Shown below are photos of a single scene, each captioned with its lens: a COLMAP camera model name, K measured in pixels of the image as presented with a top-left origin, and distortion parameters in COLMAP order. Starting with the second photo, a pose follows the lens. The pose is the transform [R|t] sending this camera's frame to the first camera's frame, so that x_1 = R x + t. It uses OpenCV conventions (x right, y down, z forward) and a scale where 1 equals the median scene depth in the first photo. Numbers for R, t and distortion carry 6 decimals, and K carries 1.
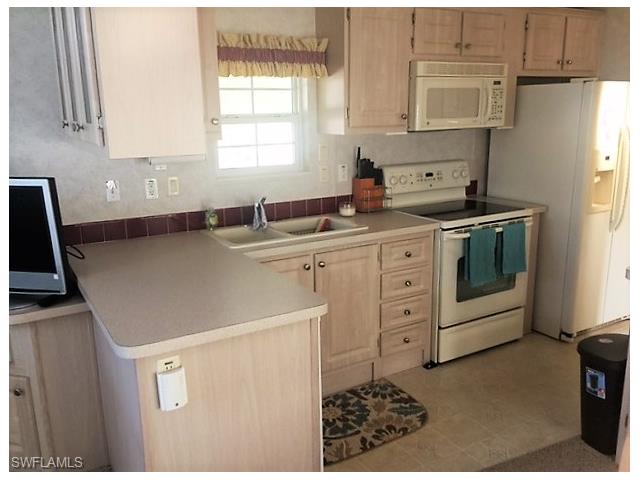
lens RADIAL K [[568.0, 0, 321.6], [0, 568.0, 238.8], [0, 0, 1]] dist [0.069269, -0.045558]
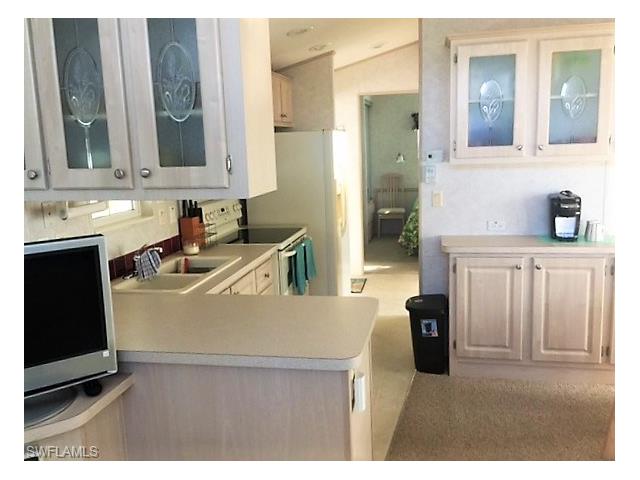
lens RADIAL K [[568.0, 0, 323.2], [0, 568.0, 240.0], [0, 0, 1]] dist [0.069269, -0.045558]
pose [[0.655414, -0.133161, 0.743439, -0.607572], [0.192792, 0.981223, 0.005787, -0.027814], [-0.730249, 0.139536, 0.668779, 0.142579]]
